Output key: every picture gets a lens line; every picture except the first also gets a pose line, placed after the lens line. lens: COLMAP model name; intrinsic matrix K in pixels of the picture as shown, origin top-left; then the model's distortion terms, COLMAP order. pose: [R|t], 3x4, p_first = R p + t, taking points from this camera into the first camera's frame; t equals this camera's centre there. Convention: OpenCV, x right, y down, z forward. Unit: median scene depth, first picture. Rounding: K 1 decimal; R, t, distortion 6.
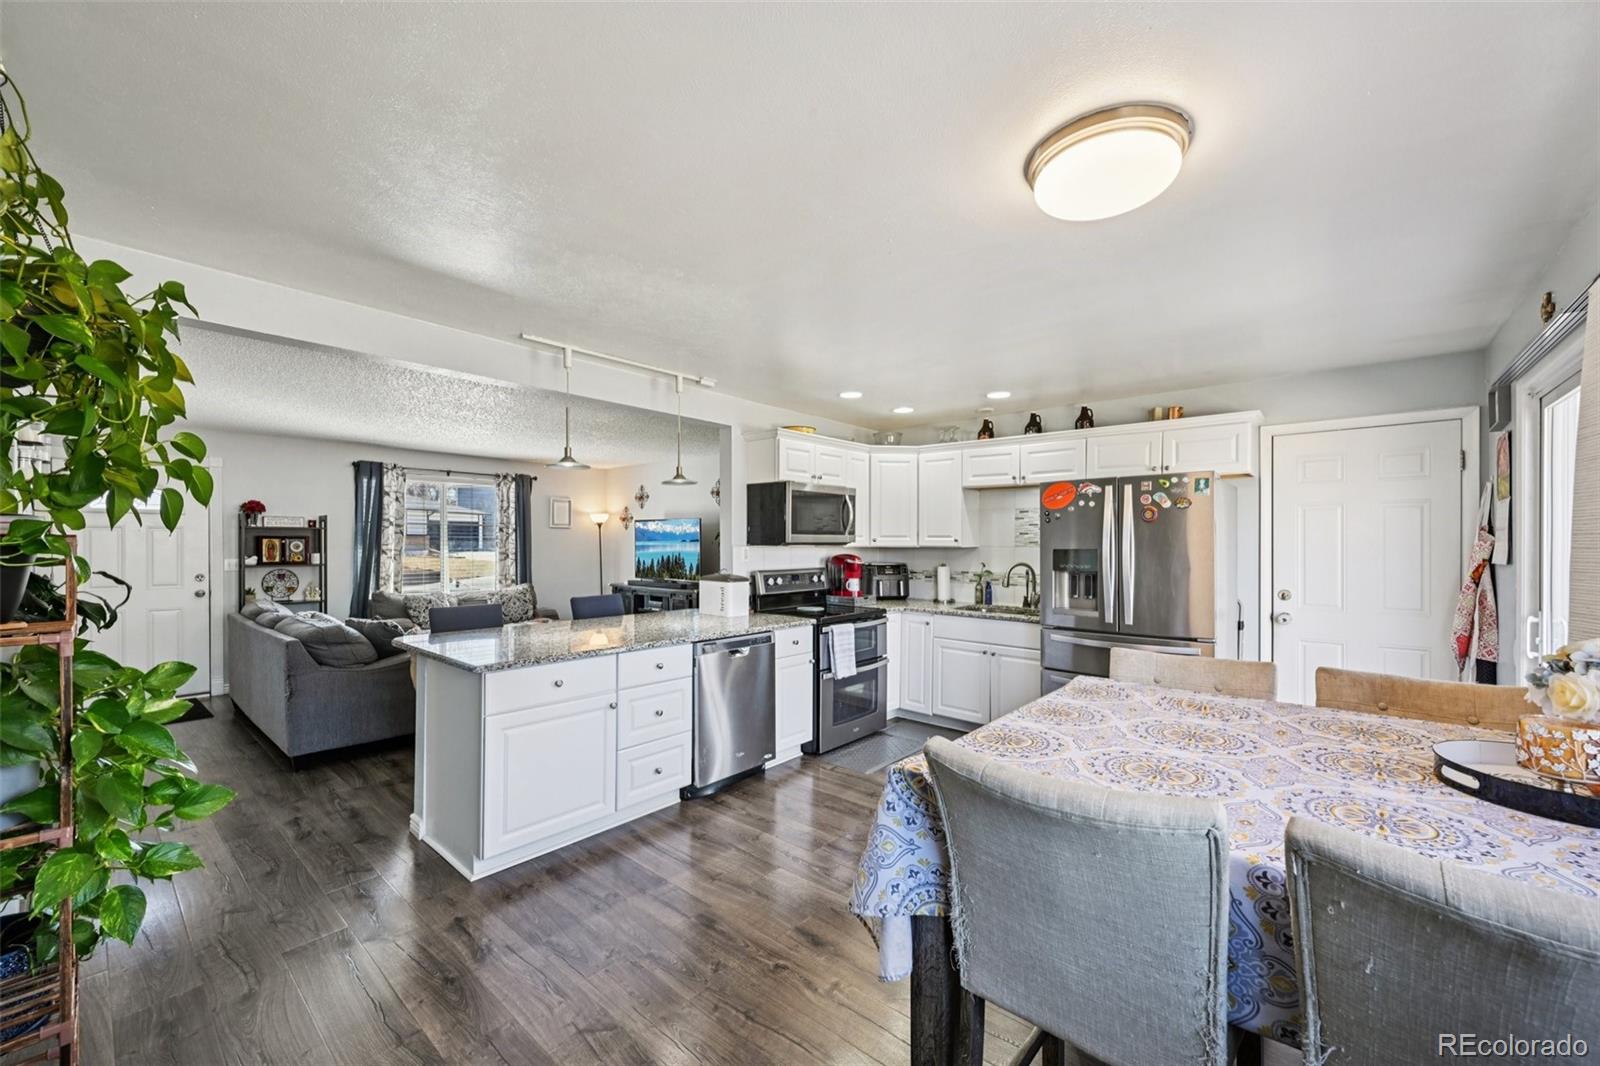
lens RADIAL K [[626.4, 0, 806.4], [0, 626.4, 544.0], [0, 0, 1]] dist [-0.001791, 0.000156]
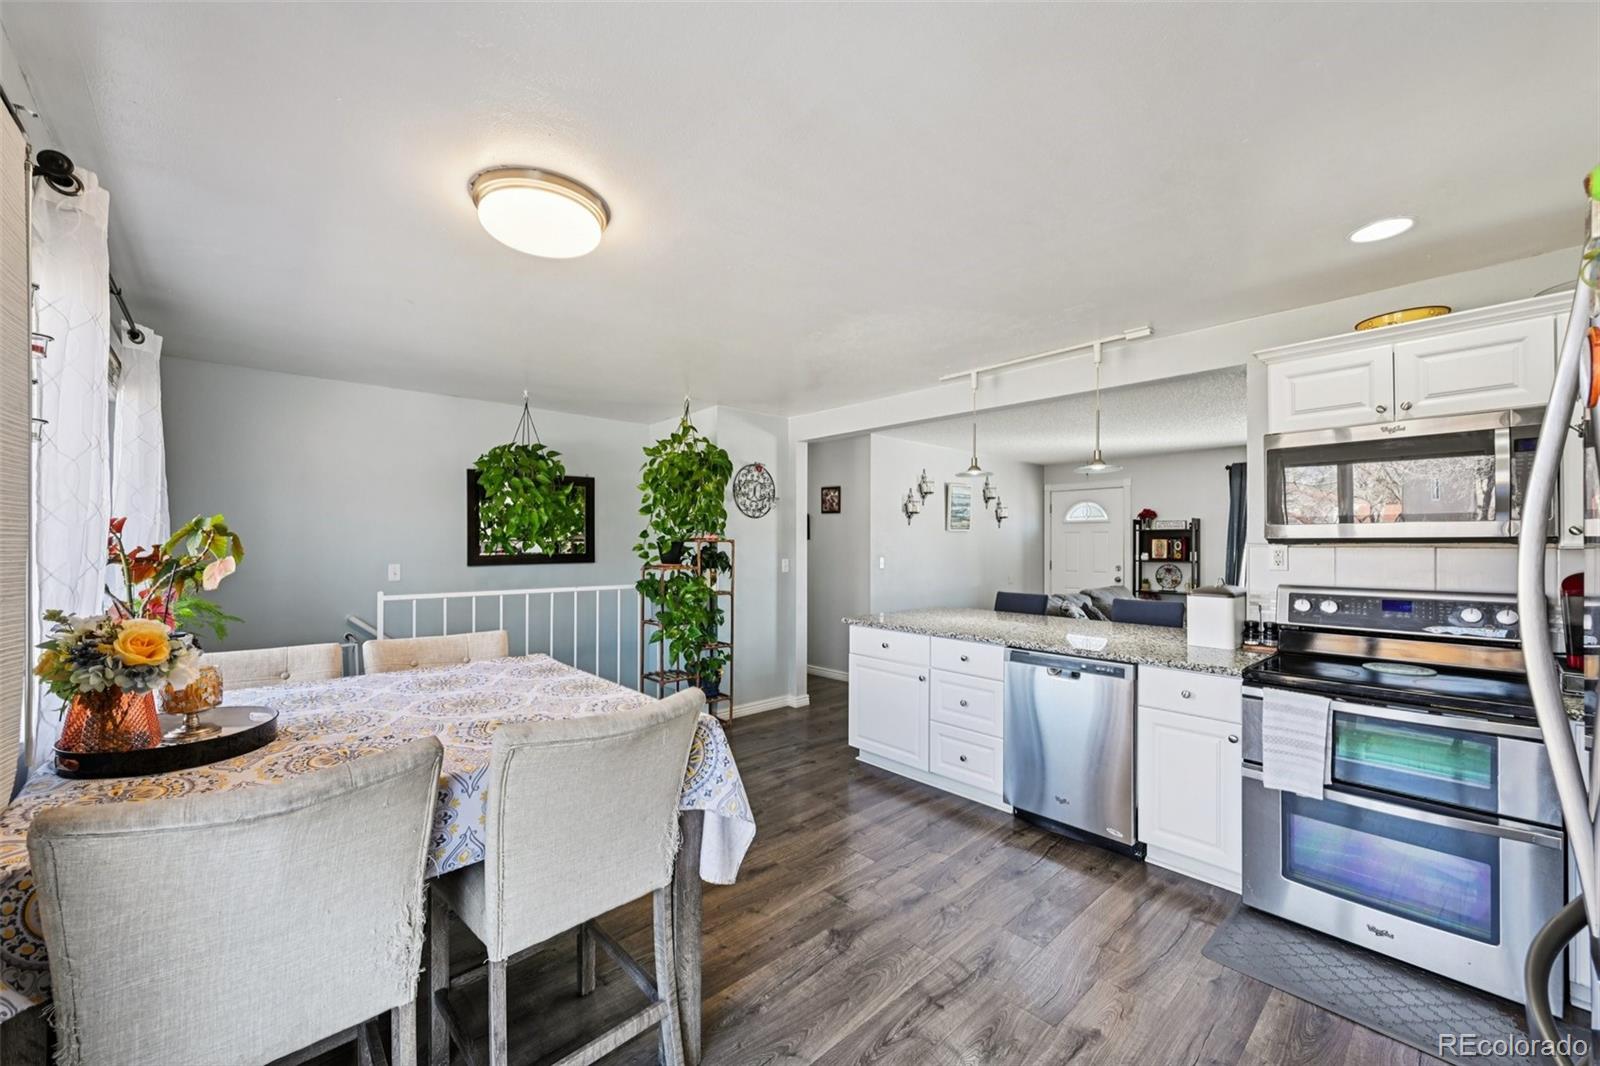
lens RADIAL K [[626.4, 0, 803.5], [0, 626.4, 541.3], [0, 0, 1]] dist [-0.001791, 0.000156]
pose [[-0.118810, -0.004647, -0.992906, 0.525308], [-0.002858, 0.999987, -0.004339, 0.003263], [0.992913, 0.002322, -0.118822, 0.541814]]
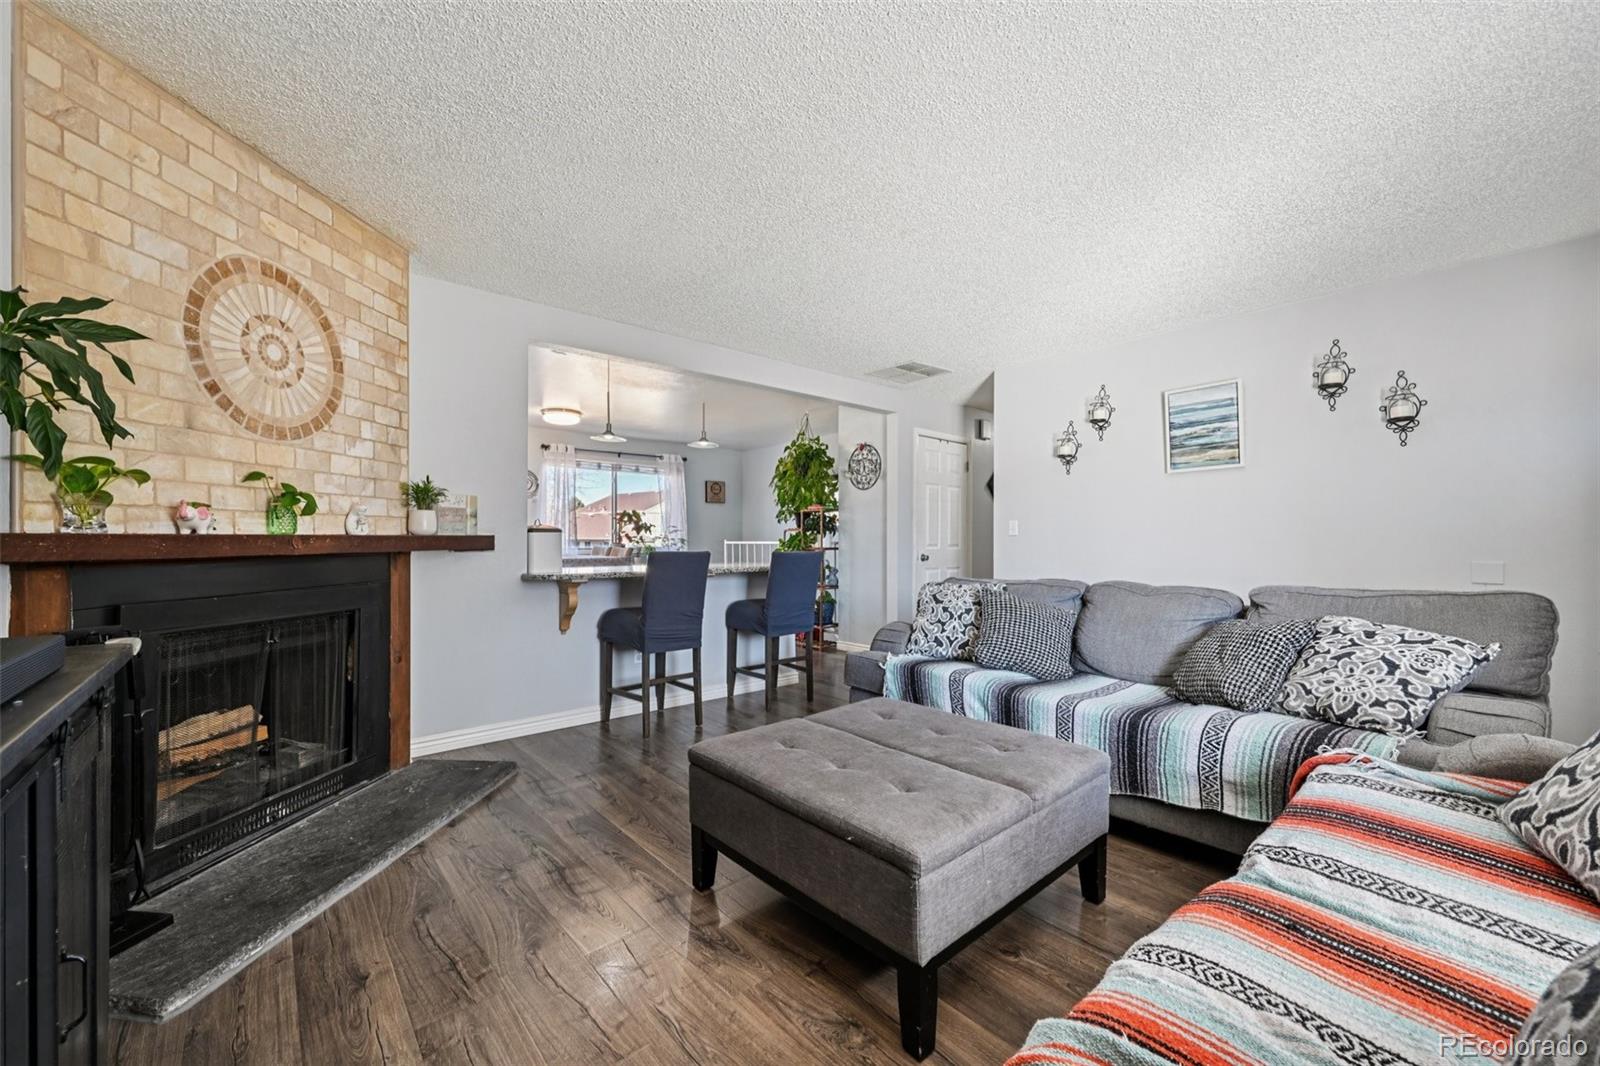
lens RADIAL K [[626.4, 0, 803.3], [0, 626.4, 537.7], [0, 0, 1]] dist [-0.001791, 0.000156]
pose [[-0.987777, -0.001582, 0.155867, -0.538224], [-0.002343, 0.999986, -0.004702, 0.060276], [-0.155858, -0.005009, -0.987767, 1.551077]]
